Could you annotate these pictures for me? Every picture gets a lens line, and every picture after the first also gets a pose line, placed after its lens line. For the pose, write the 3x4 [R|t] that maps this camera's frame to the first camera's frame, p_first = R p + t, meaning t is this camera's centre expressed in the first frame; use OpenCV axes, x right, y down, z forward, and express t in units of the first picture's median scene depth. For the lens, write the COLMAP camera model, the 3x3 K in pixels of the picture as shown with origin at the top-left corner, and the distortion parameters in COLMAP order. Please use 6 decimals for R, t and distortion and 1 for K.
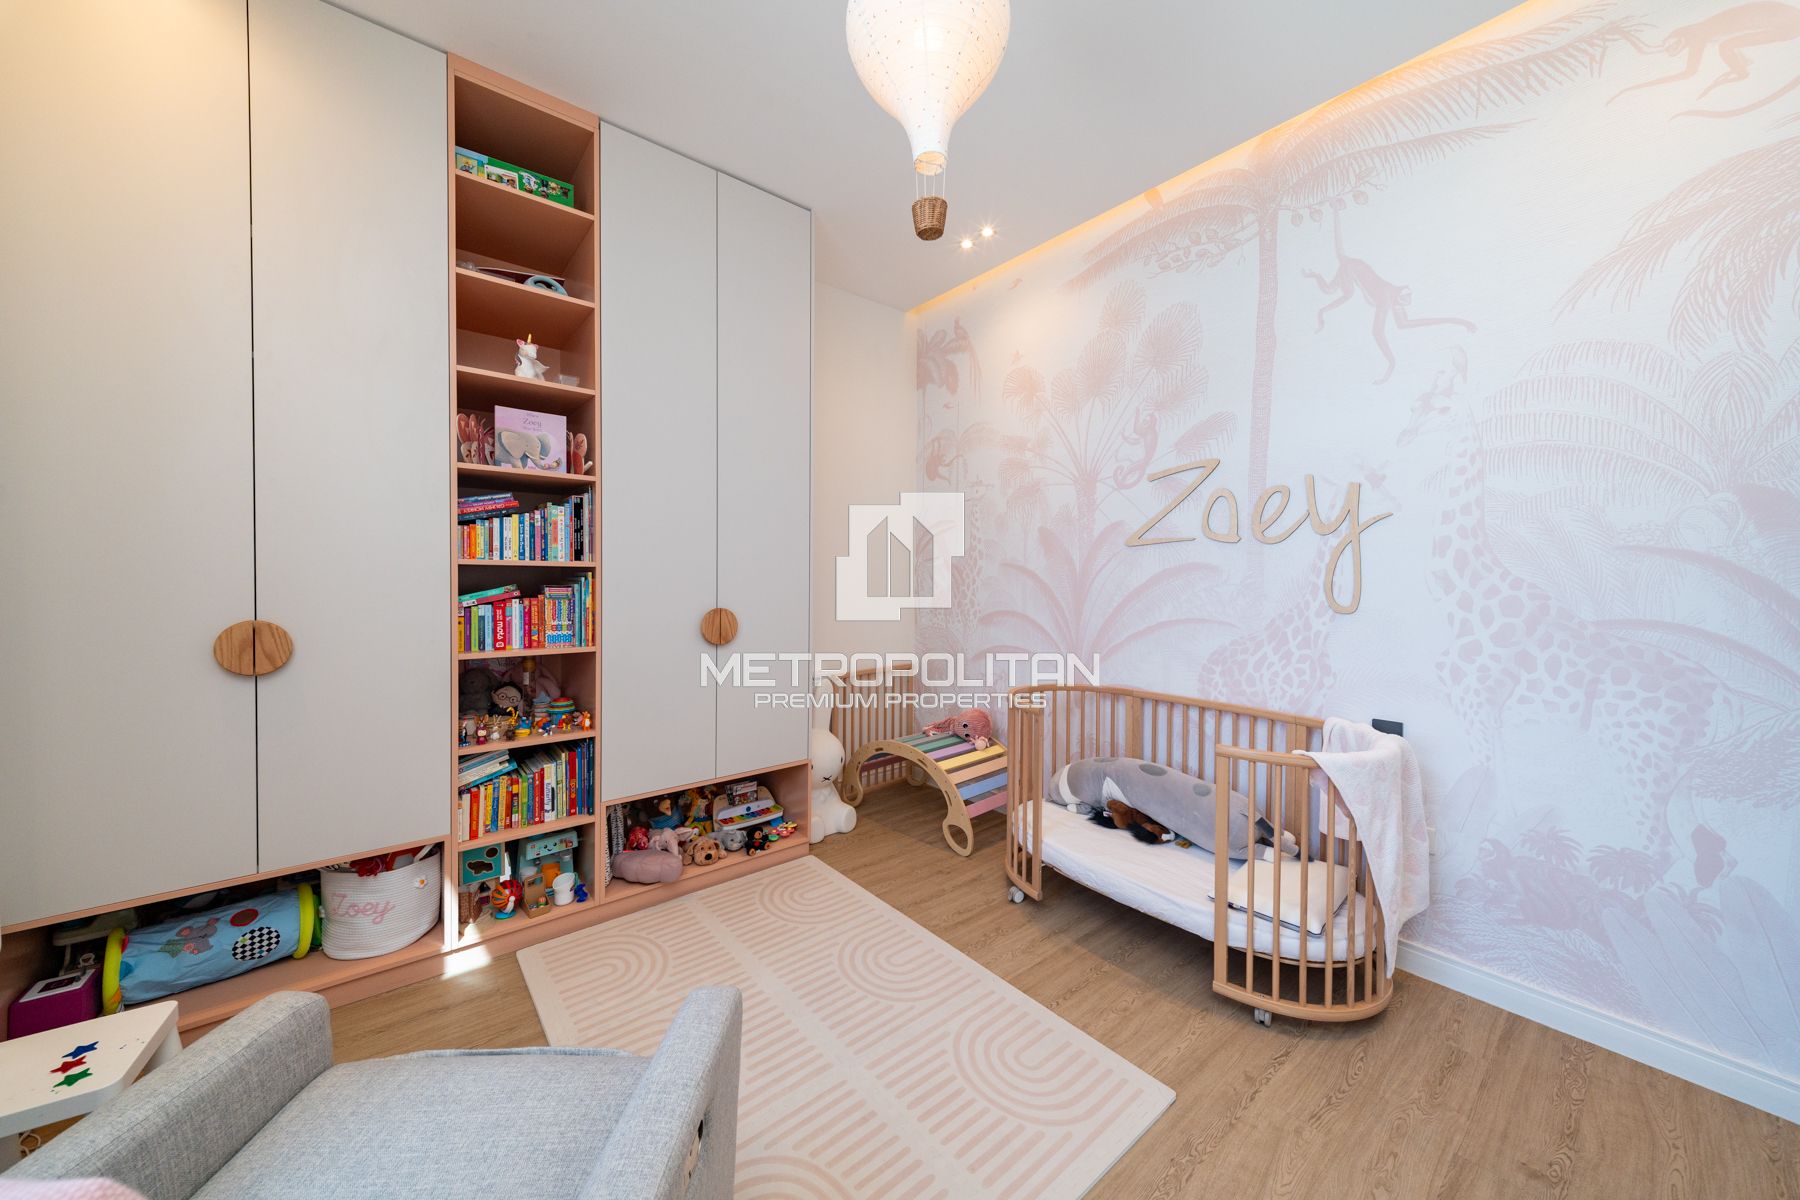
lens RADIAL K [[628.6, 0, 890.1], [0, 628.6, 583.3], [0, 0, 1]] dist [0.007477, -0.001935]
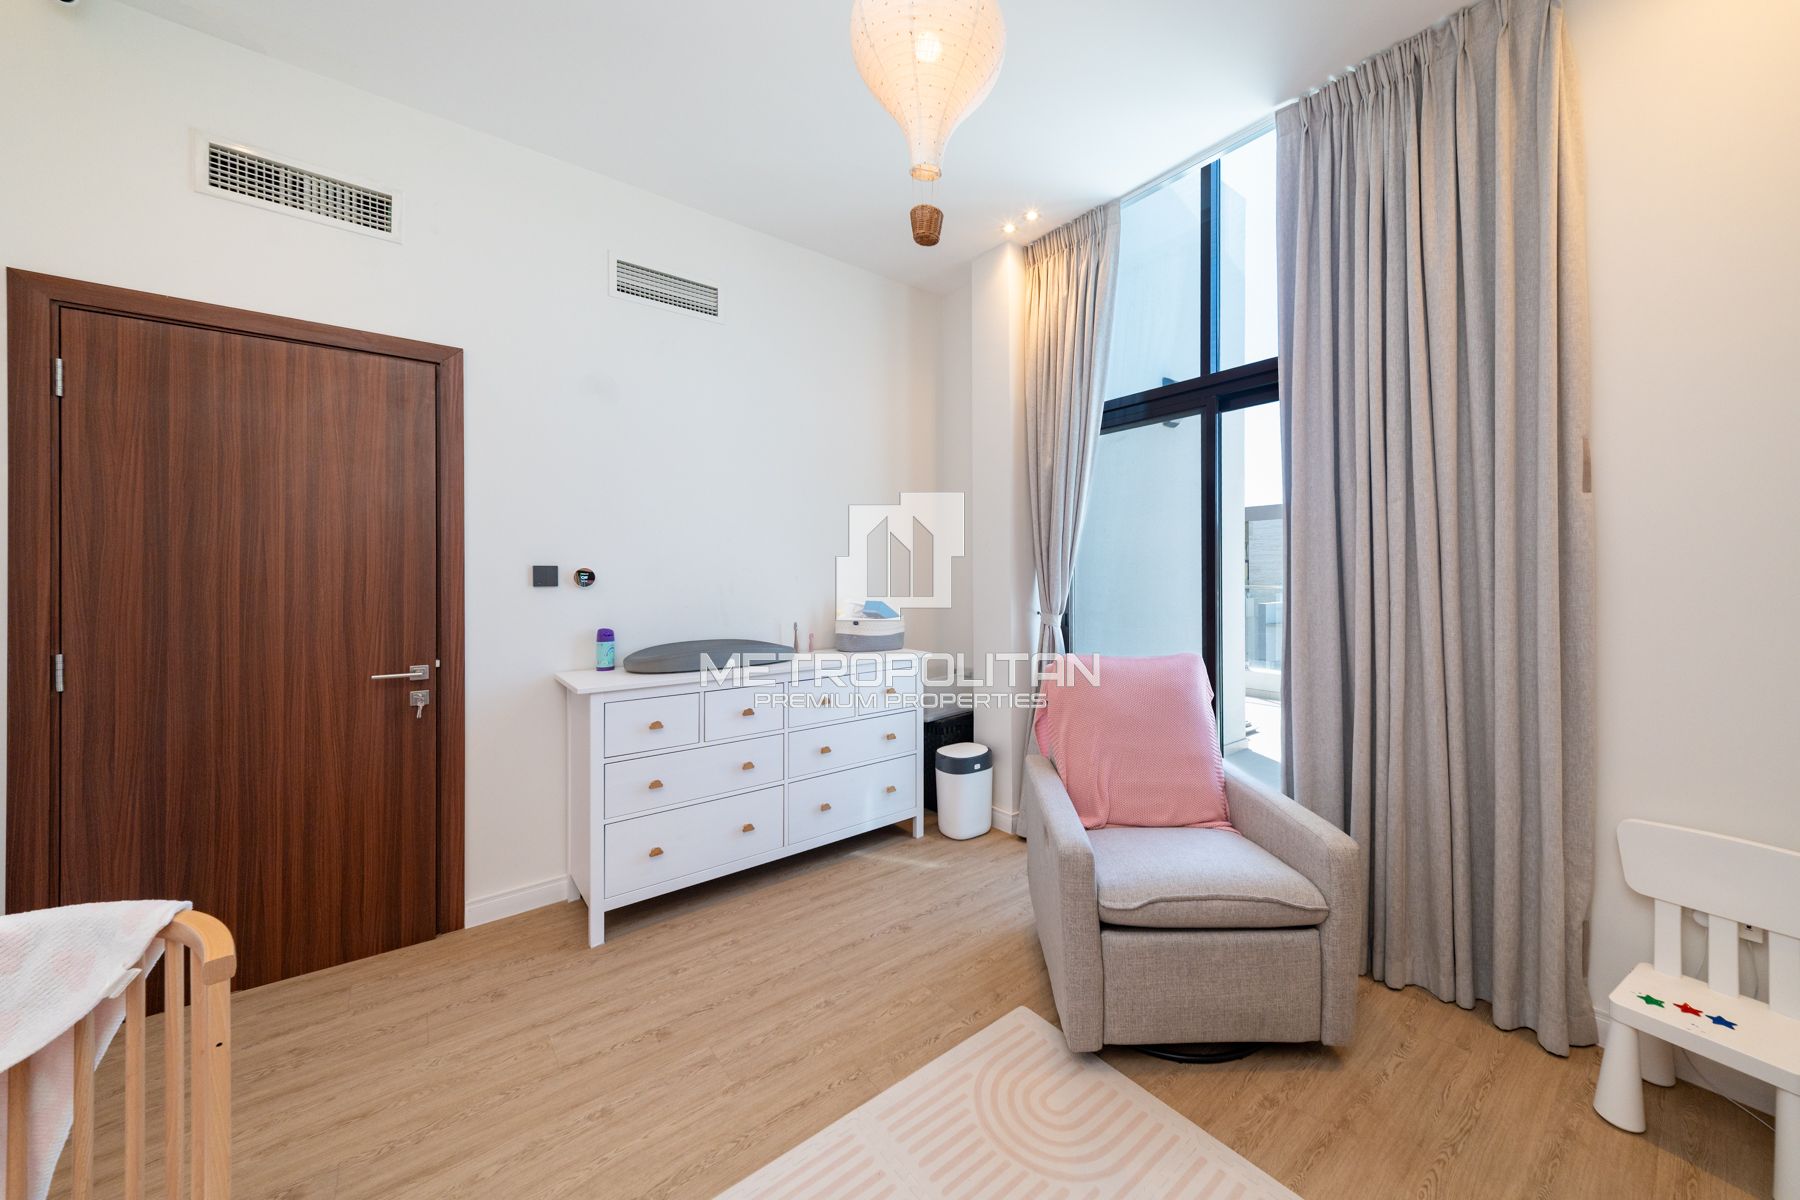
lens RADIAL K [[628.6, 0, 952.5], [0, 628.6, 575.0], [0, 0, 1]] dist [0.007477, -0.001935]
pose [[-0.999939, -0.002477, -0.010782, 0.018192], [-0.002591, 0.999940, 0.010602, -0.008946], [0.010755, 0.010629, -0.999886, 1.207158]]
